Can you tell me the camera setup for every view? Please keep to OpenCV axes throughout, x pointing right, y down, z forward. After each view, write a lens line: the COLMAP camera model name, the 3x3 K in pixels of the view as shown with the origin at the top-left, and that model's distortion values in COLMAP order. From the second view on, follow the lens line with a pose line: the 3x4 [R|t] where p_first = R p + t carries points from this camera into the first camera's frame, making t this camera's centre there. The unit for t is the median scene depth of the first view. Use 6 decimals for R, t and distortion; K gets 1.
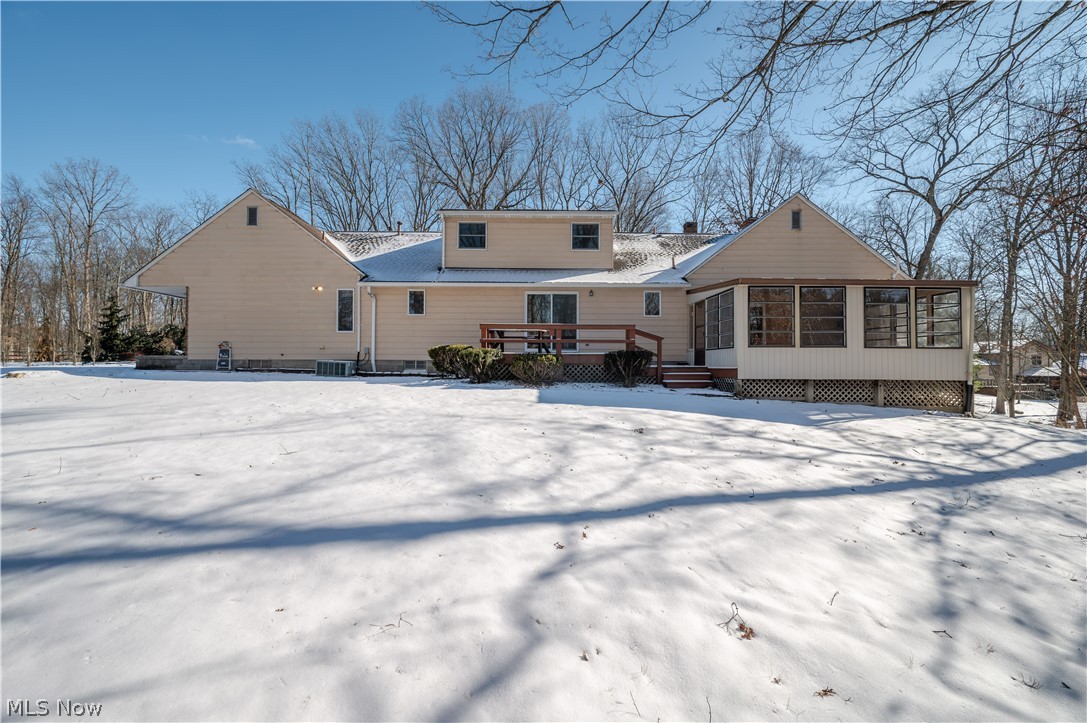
lens RADIAL K [[428.9, 0, 543.5], [0, 428.9, 361.8], [0, 0, 1]] dist [-0.002284, -0.000276]
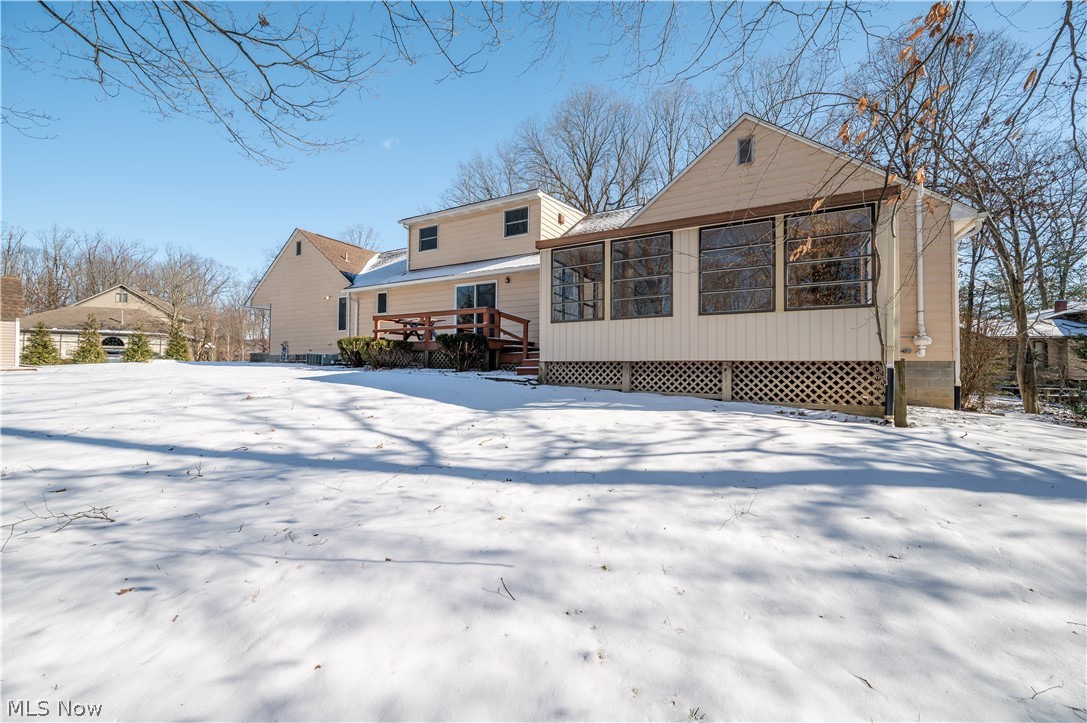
lens RADIAL K [[428.9, 0, 552.4], [0, 428.9, 362.9], [0, 0, 1]] dist [-0.002284, -0.000276]
pose [[0.873206, -0.007502, -0.487293, 0.731523], [0.000151, 0.999886, -0.015123, 0.046331], [0.487350, 0.013132, 0.873108, 0.228353]]
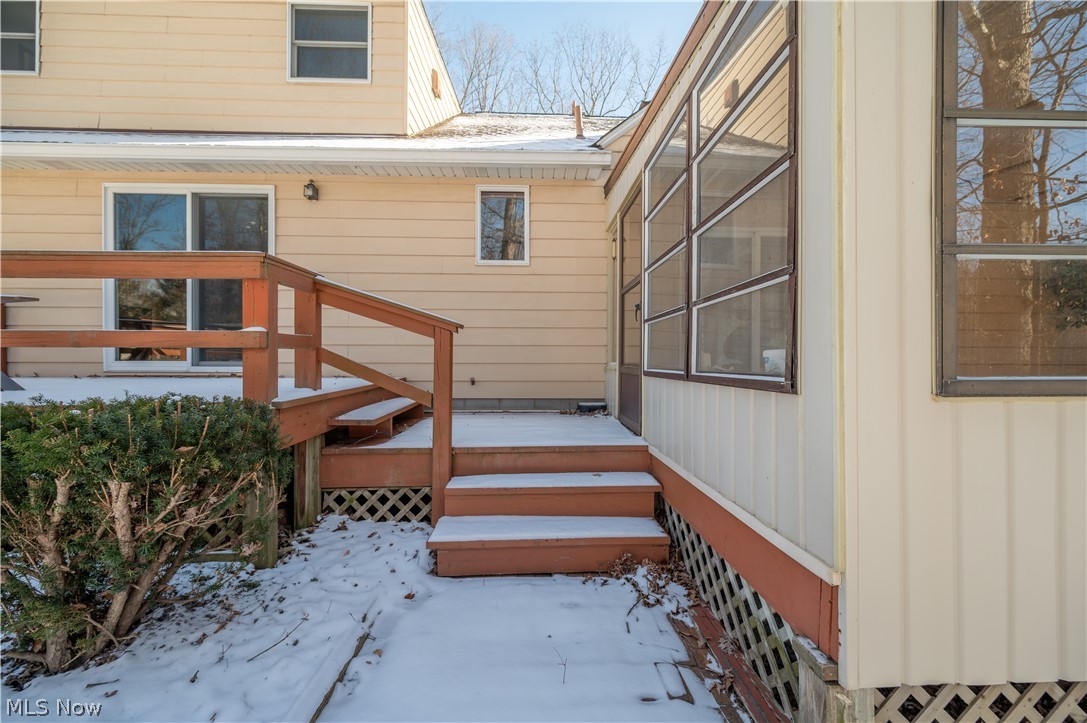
lens RADIAL K [[428.9, 0, 536.8], [0, 428.9, 362.8], [0, 0, 1]] dist [-0.002284, -0.000276]
pose [[0.999994, -0.001464, -0.003283, 0.309910], [0.001478, 0.999990, 0.004107, -0.033799], [0.003277, -0.004111, 0.999986, 0.739398]]
